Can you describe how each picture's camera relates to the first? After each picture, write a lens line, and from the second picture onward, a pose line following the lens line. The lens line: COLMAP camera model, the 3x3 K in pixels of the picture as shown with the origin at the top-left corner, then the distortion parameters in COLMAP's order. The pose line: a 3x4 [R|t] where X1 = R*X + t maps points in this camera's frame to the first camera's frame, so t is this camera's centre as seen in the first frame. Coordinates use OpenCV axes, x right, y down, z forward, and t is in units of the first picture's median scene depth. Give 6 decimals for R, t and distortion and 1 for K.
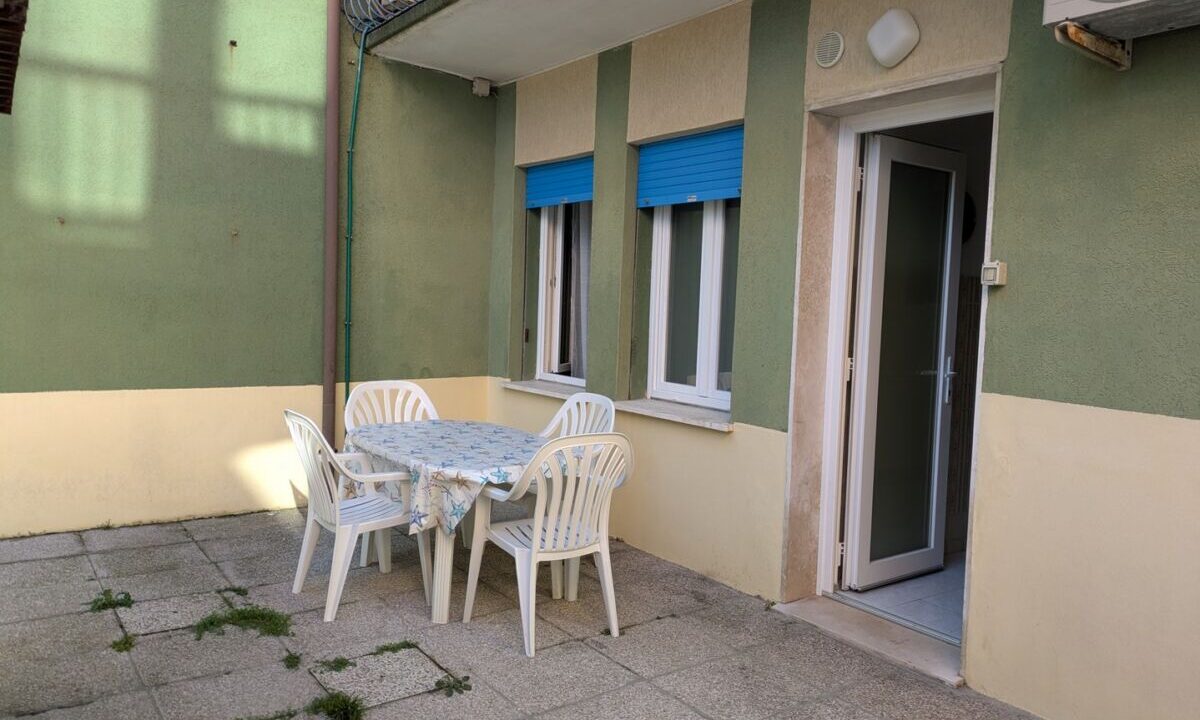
lens RADIAL K [[881.6, 0, 600.0], [0, 881.6, 360.0], [0, 0, 1]] dist [0.077530, -0.079047]
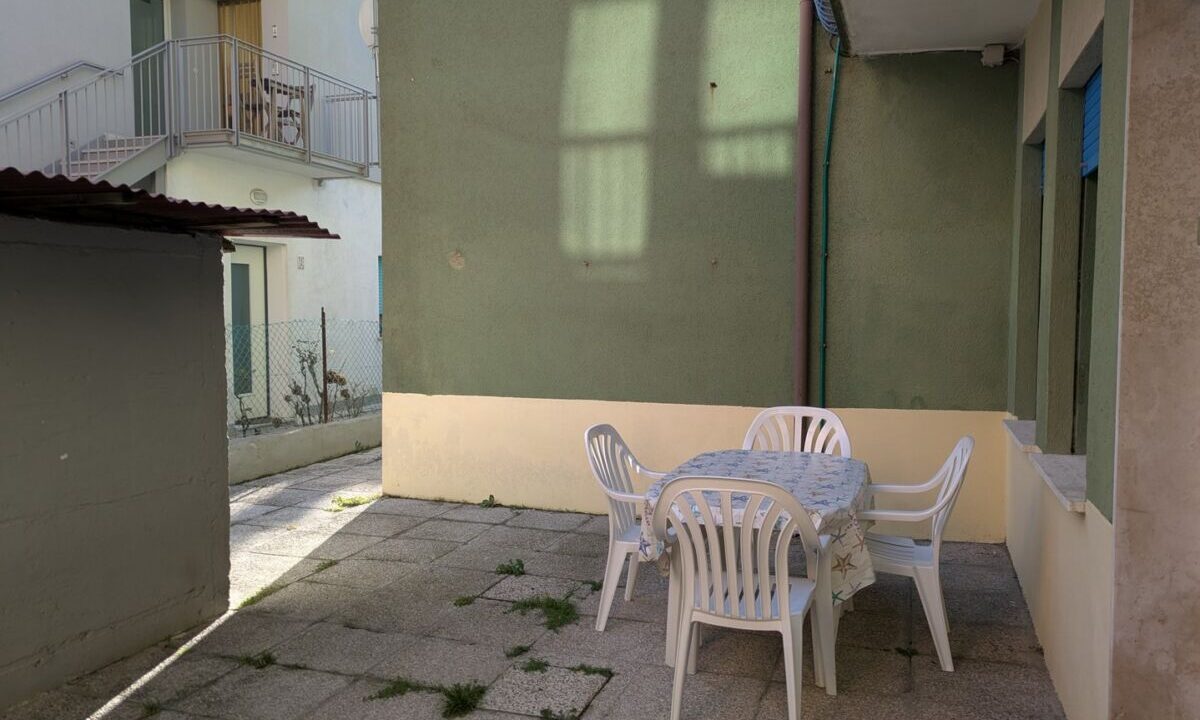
lens RADIAL K [[881.6, 0, 600.0], [0, 881.6, 360.0], [0, 0, 1]] dist [0.077530, -0.079047]
pose [[0.580570, 0.012524, -0.814114, 0.409260], [-0.037527, 0.999231, -0.011390, -0.007117], [0.813345, 0.037164, 0.580593, 0.301910]]
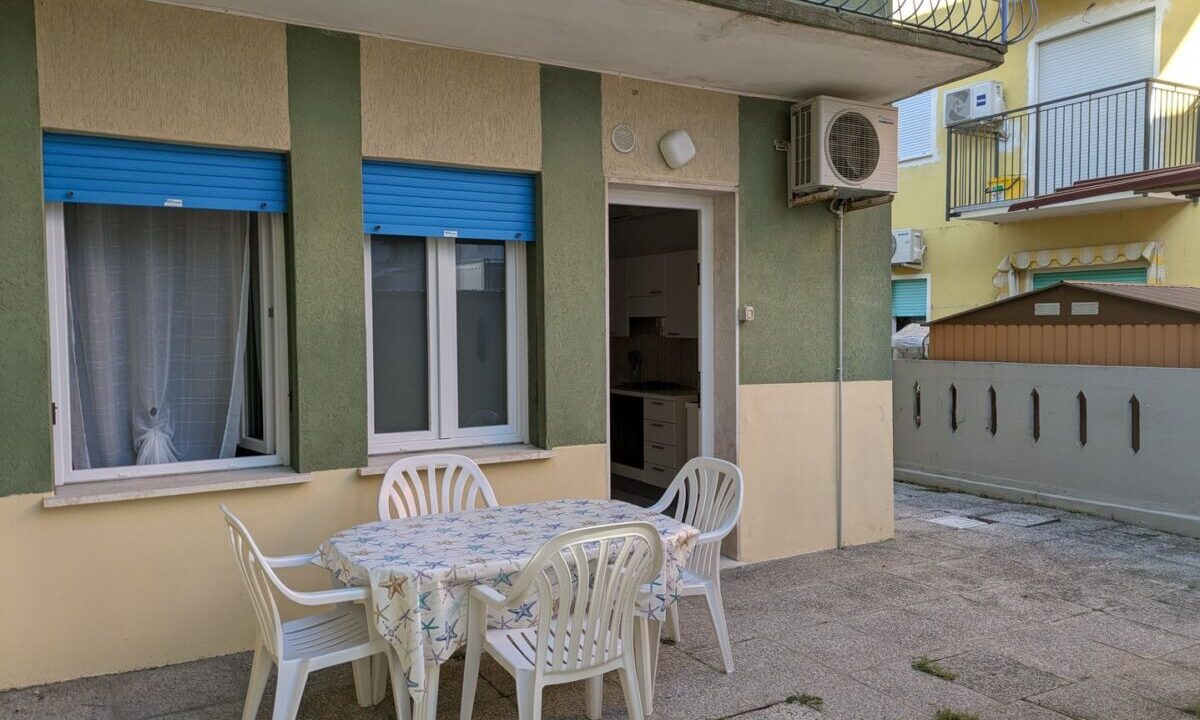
lens RADIAL K [[922.0, 0, 600.0], [0, 922.0, 360.0], [0, 0, 1]] dist [0.084486, 0.001211]
pose [[0.090365, -0.085216, 0.992256, -0.853020], [0.075642, 0.994042, 0.078480, -0.108631], [-0.993032, 0.067964, 0.096273, 0.722946]]
